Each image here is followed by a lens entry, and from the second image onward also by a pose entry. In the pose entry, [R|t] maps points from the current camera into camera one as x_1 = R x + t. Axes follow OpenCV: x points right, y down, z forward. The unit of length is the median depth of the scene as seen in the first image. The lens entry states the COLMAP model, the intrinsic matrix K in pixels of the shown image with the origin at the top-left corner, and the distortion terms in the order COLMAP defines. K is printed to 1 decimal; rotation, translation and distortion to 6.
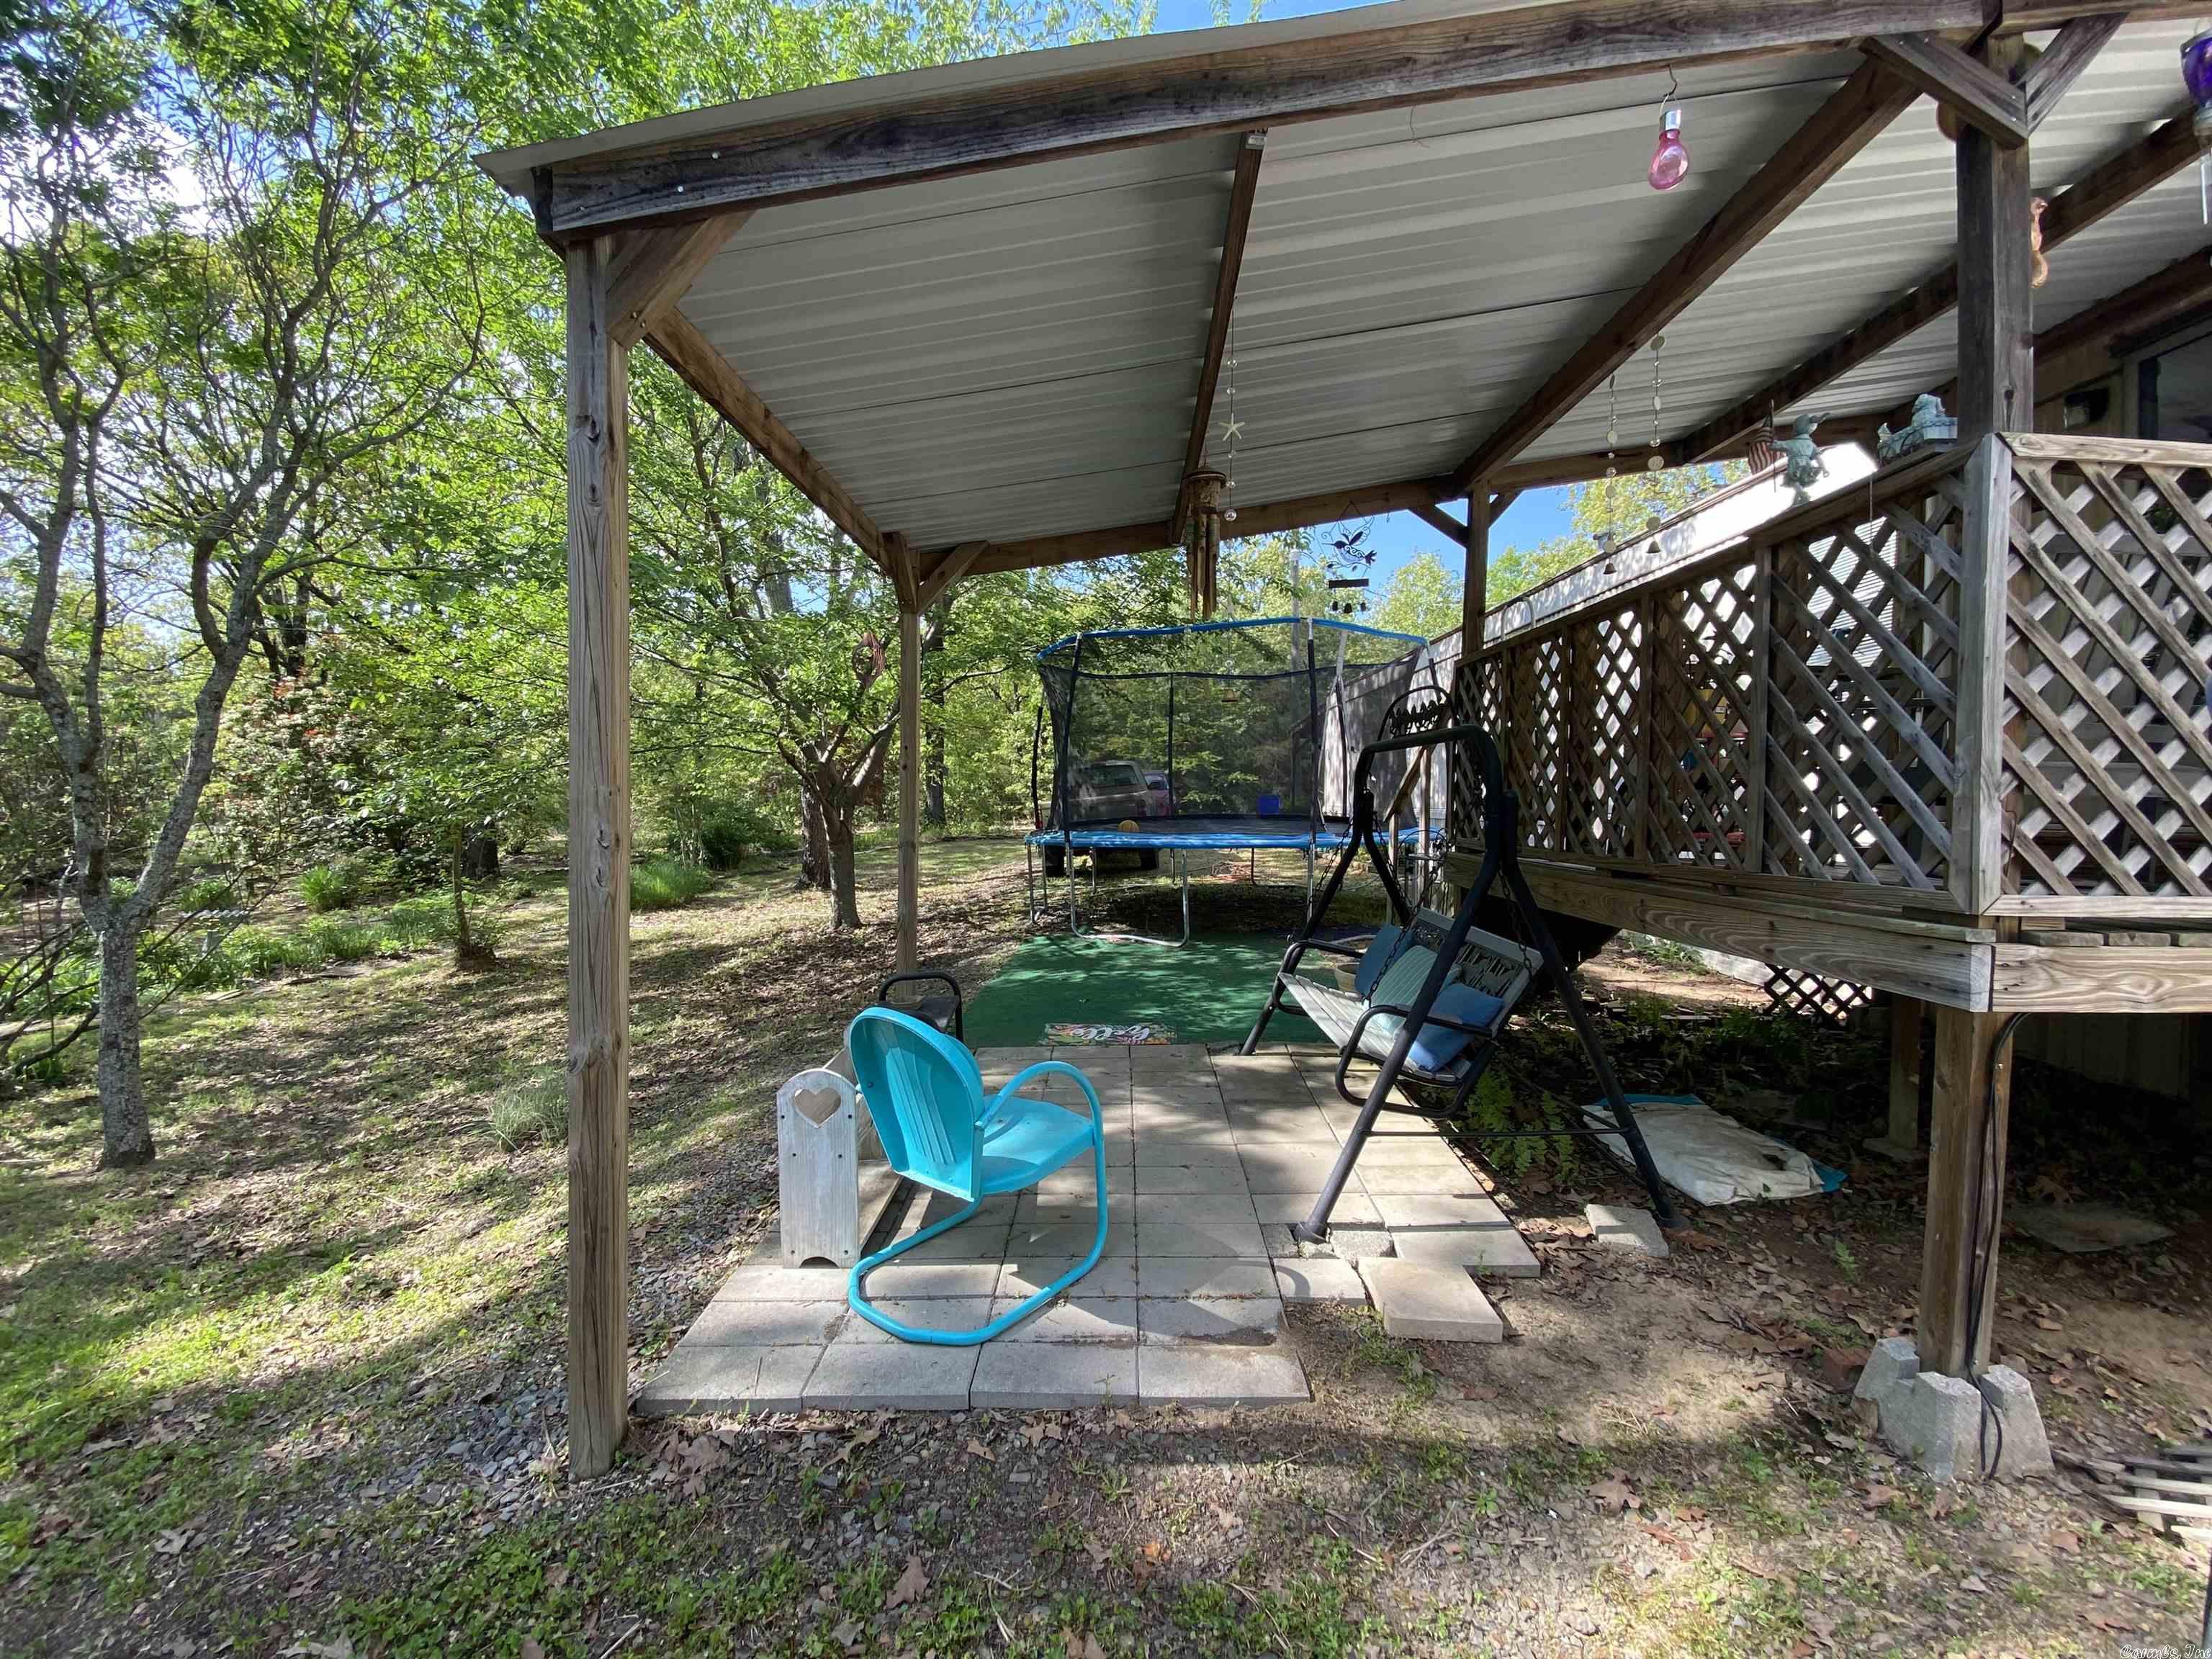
lens RADIAL K [[892.4, 0, 1105.0], [0, 892.4, 818.5], [0, 0, 1]] dist [-0.002474, -0.010411]
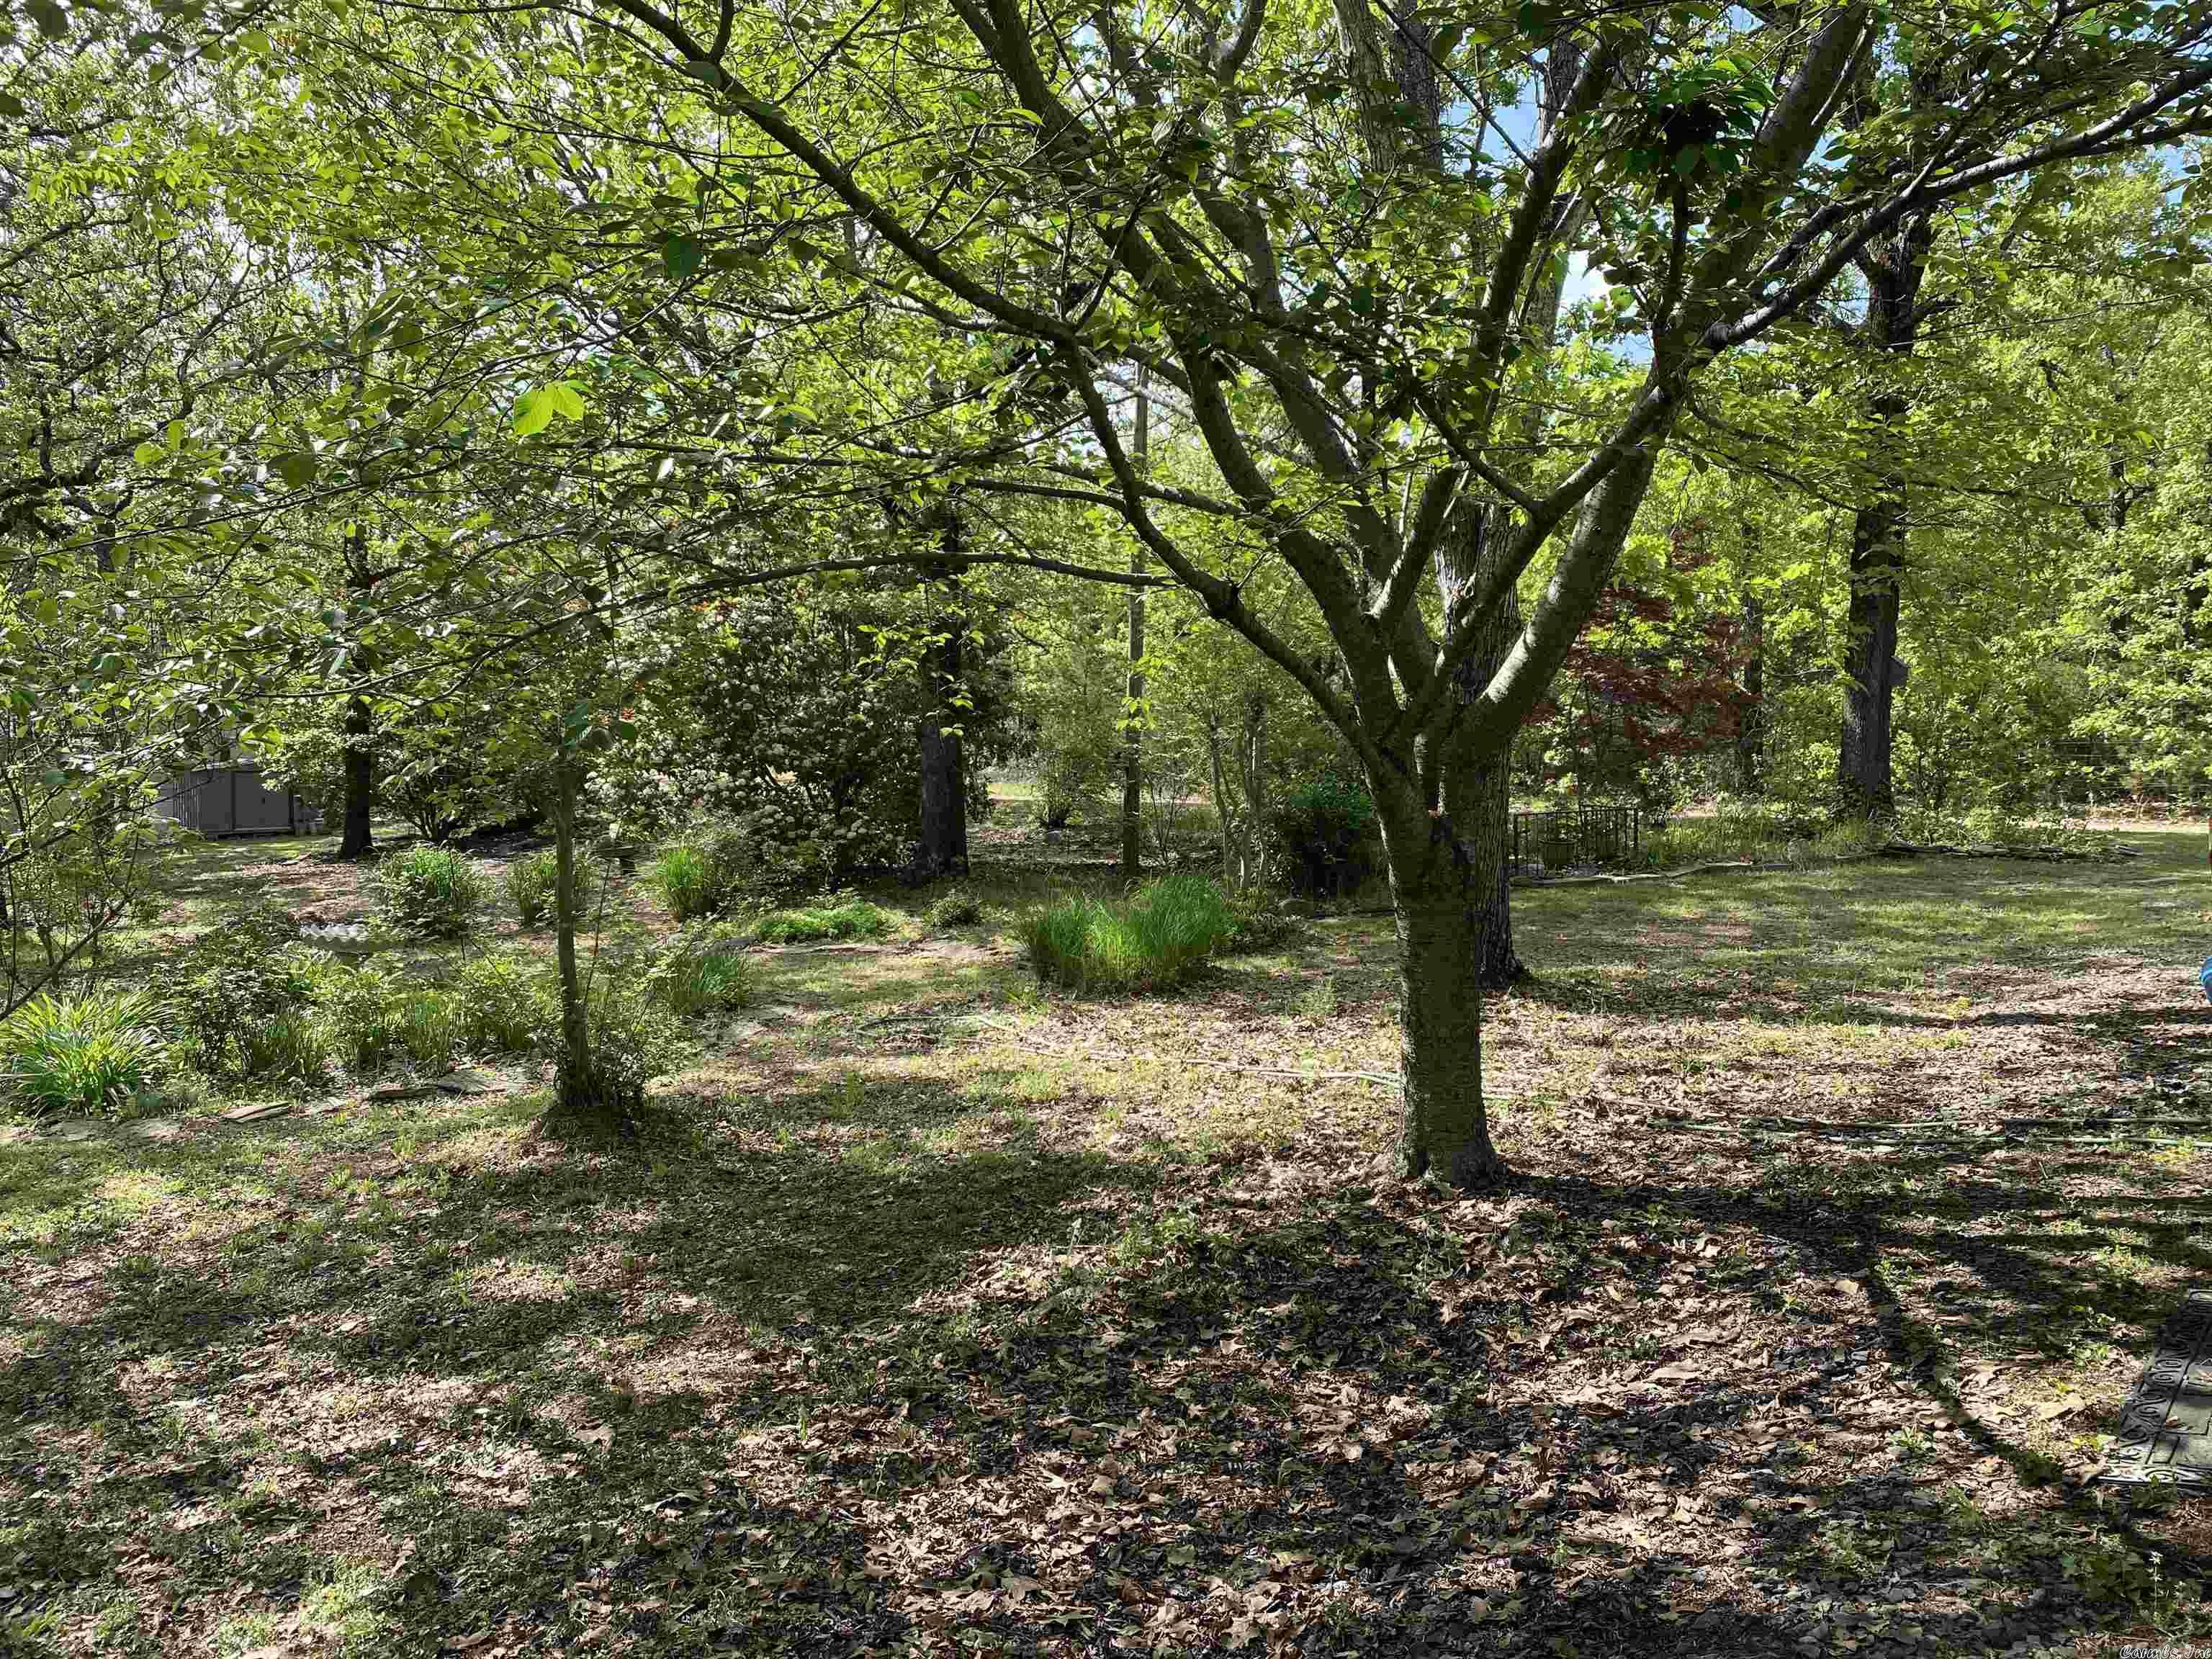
lens RADIAL K [[1663.1, 0, 1102.8], [0, 1663.1, 837.2], [0, 0, 1]] dist [0.030470, -0.009667]
pose [[0.807166, 0.052001, -0.588029, -0.024015], [-0.031257, 0.998480, 0.045394, -0.004722], [0.589496, -0.018260, 0.807565, 0.197759]]
